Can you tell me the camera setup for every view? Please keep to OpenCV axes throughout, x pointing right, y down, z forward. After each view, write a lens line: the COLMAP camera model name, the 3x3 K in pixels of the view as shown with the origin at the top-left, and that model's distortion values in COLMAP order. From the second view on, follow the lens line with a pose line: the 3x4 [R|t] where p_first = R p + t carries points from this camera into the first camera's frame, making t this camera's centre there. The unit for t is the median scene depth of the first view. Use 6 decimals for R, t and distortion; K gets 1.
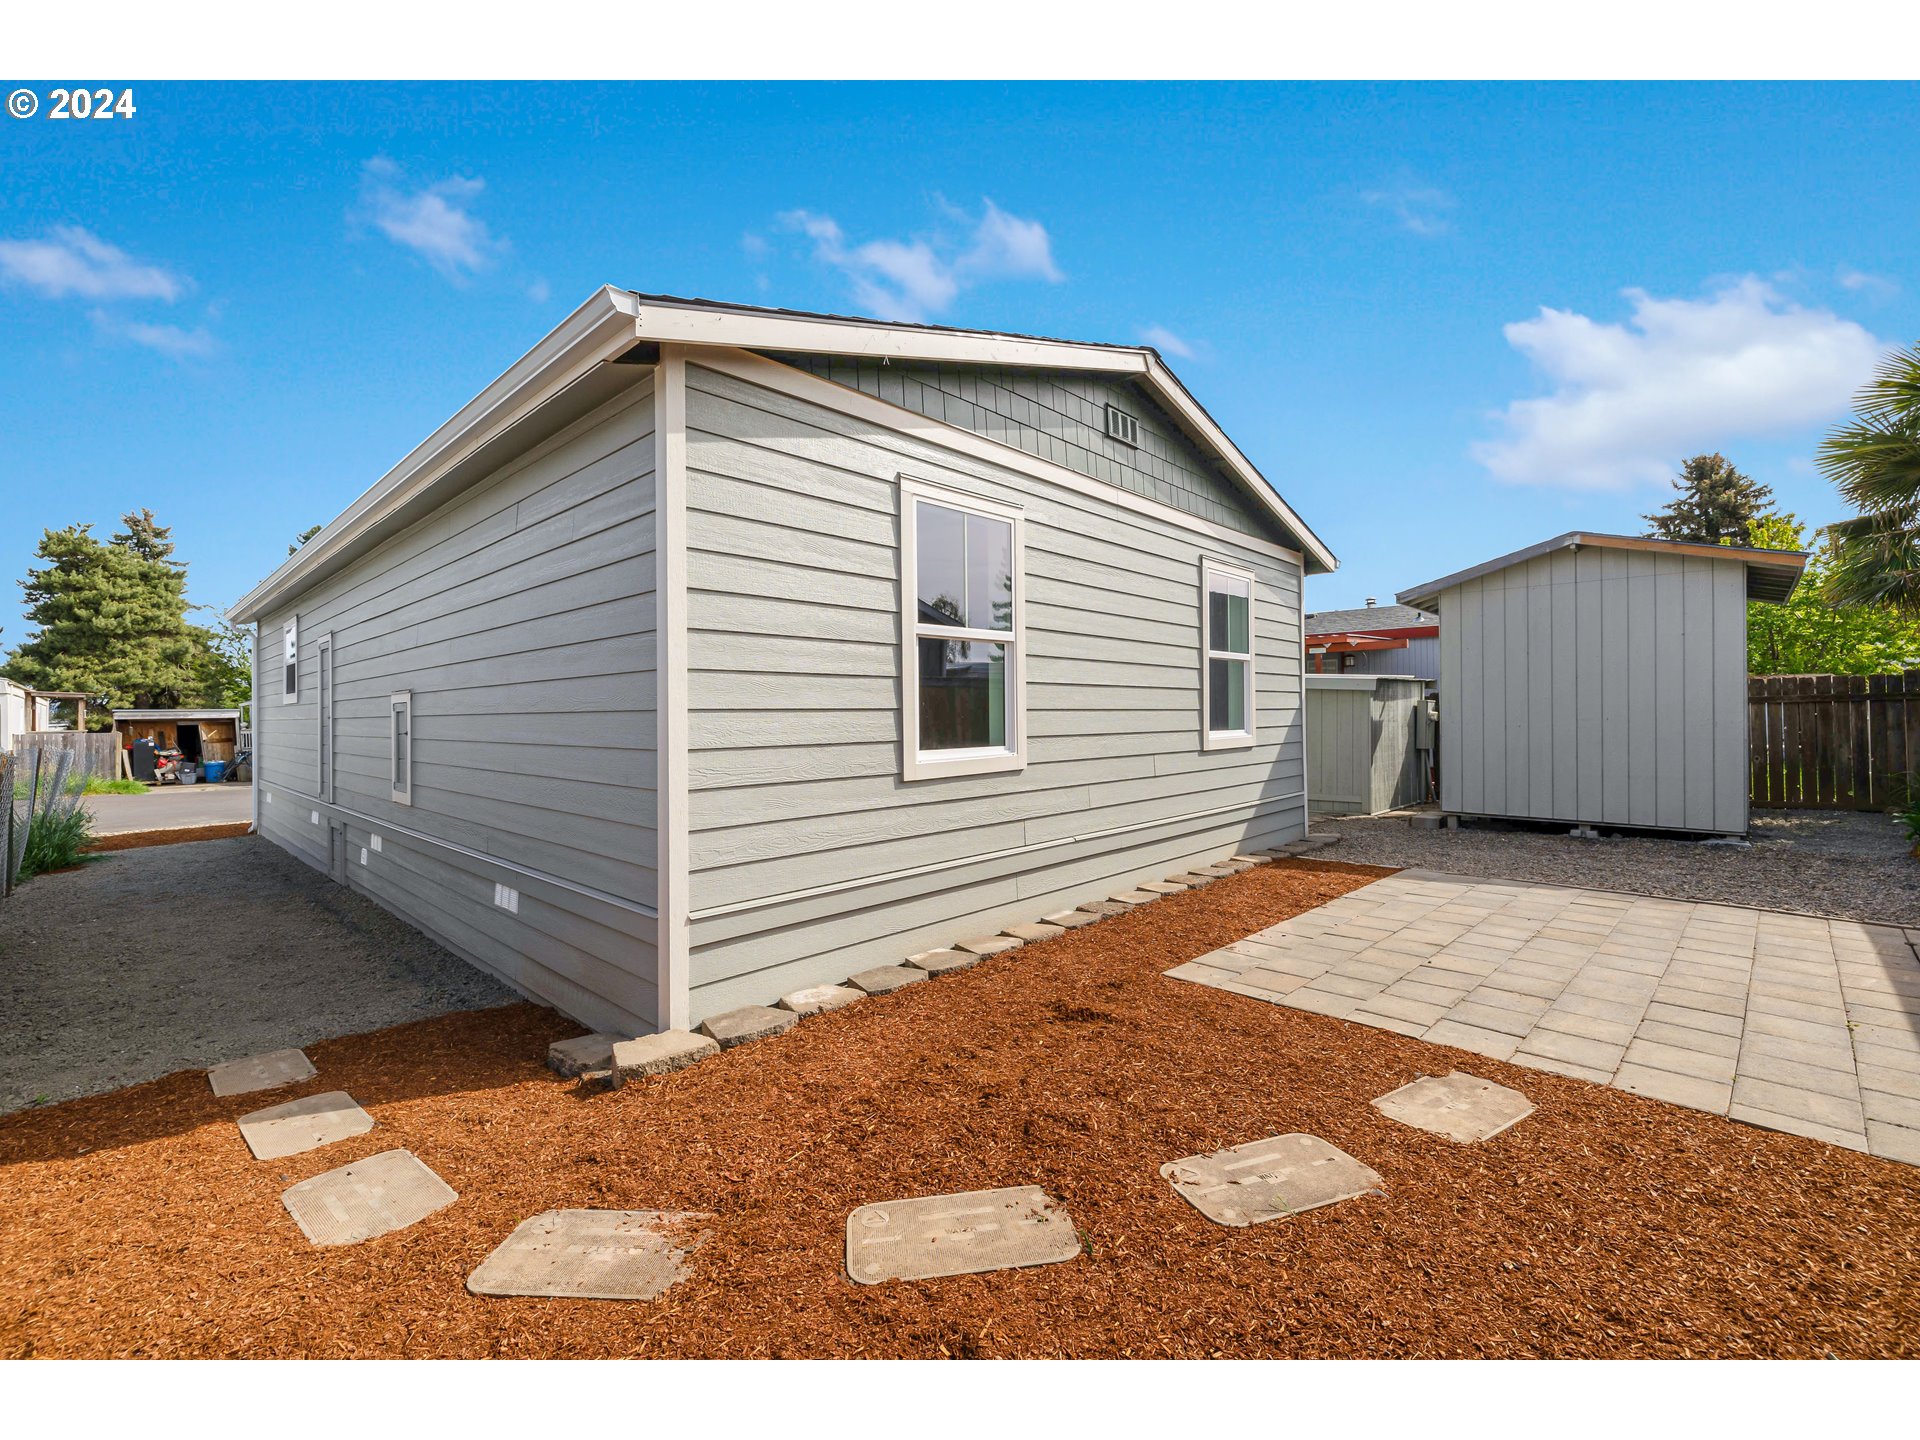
lens RADIAL K [[815.6, 0, 960.0], [0, 815.6, 720.0], [0, 0, 1]] dist [-0.000477, -0.000304]
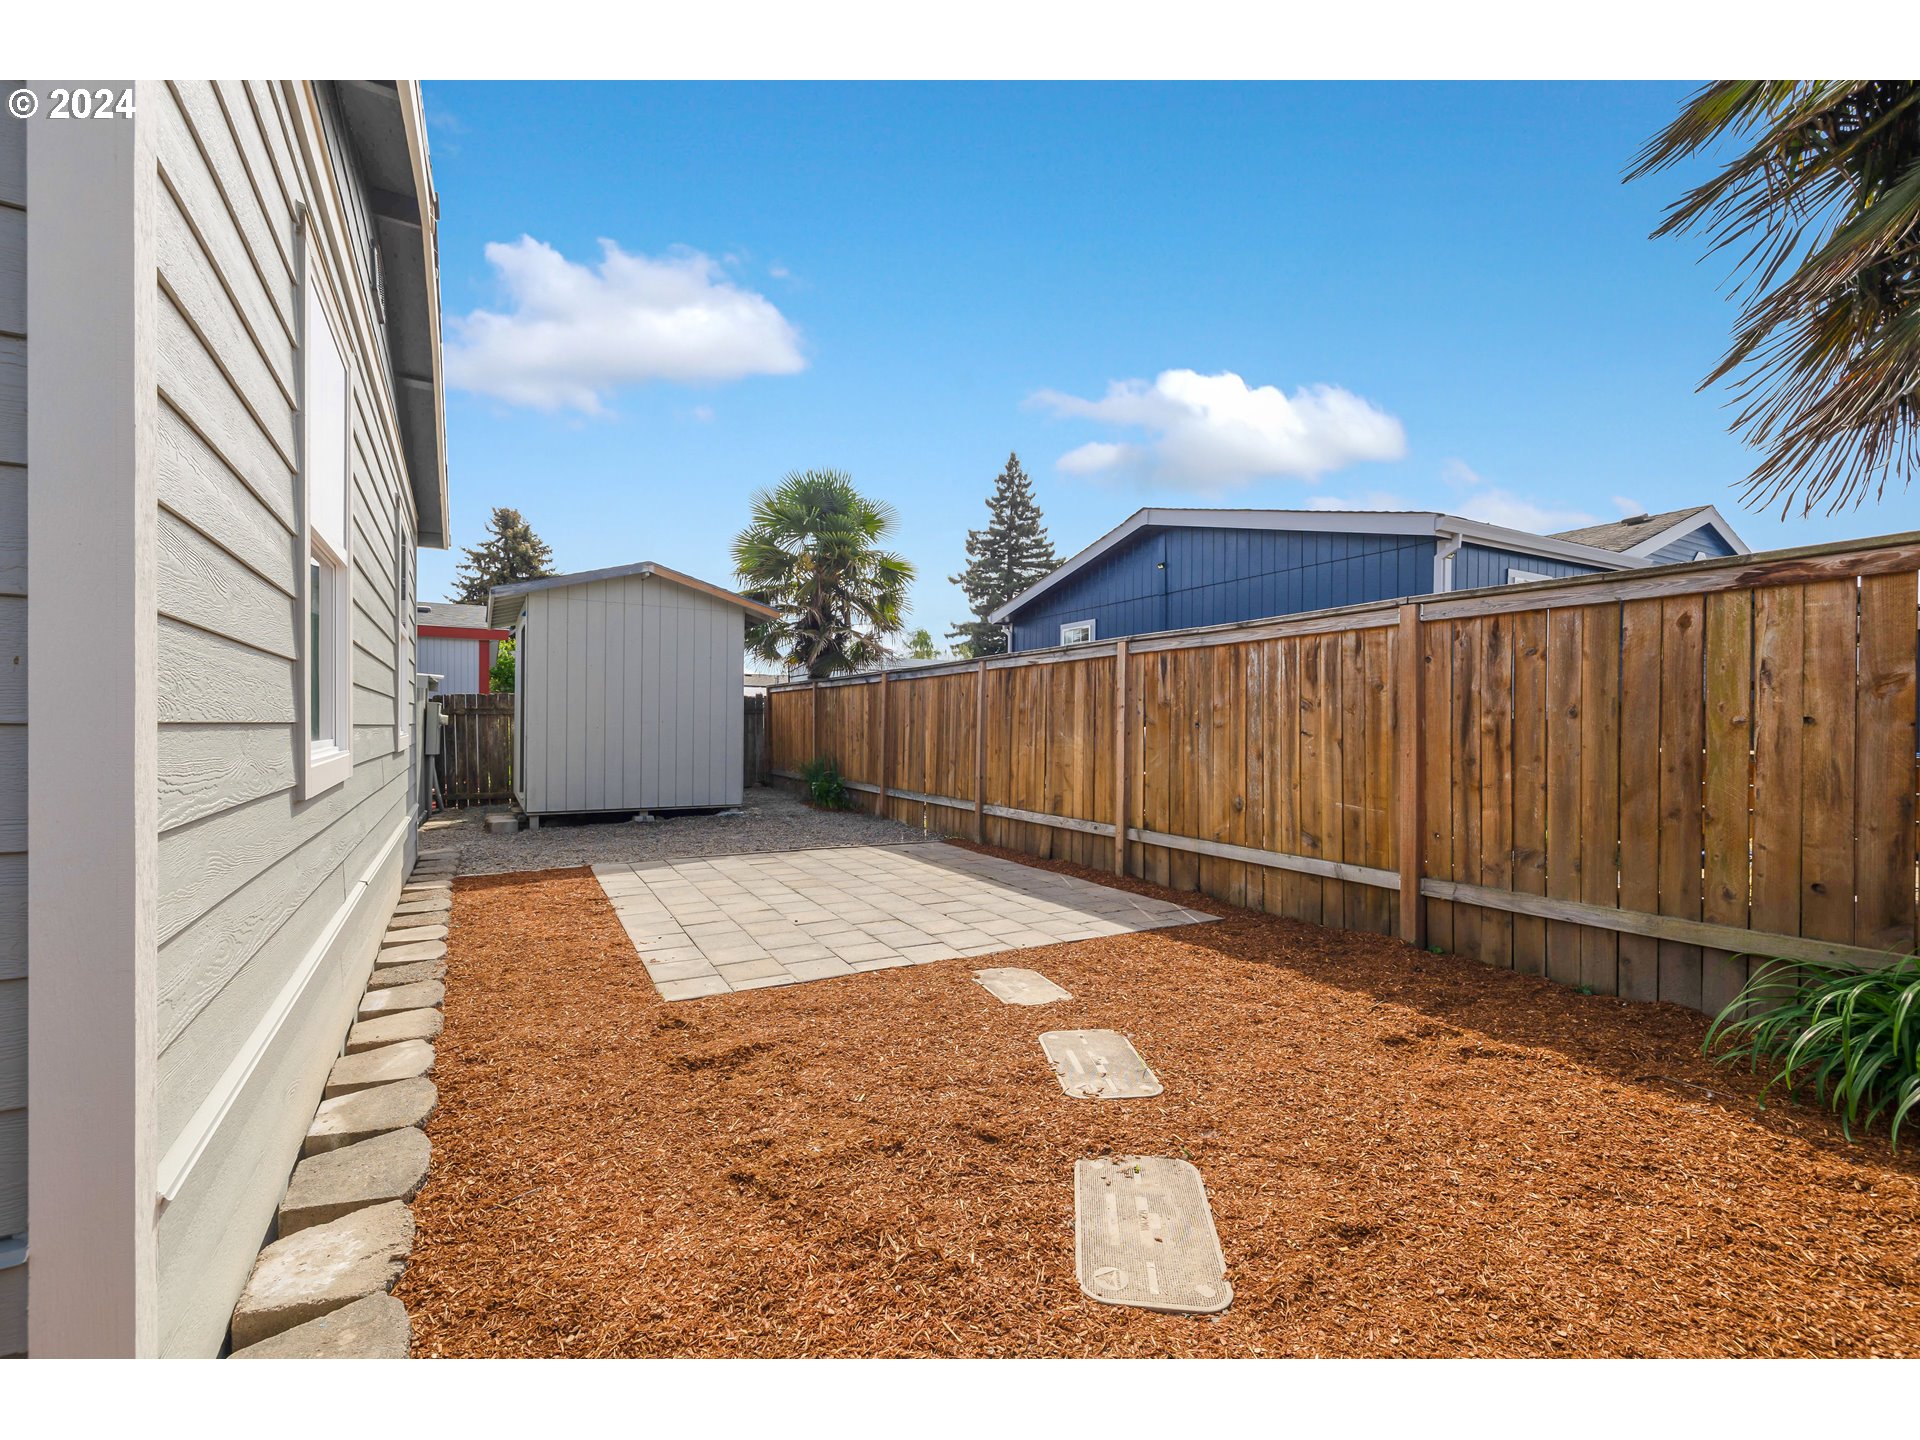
lens RADIAL K [[815.6, 0, 960.0], [0, 815.6, 720.0], [0, 0, 1]] dist [-0.000477, -0.000304]
pose [[0.268093, 0.018107, 0.963223, -0.500450], [-0.001889, 0.999831, -0.018269, 0.035688], [-0.963391, 0.003078, 0.268082, 0.491808]]
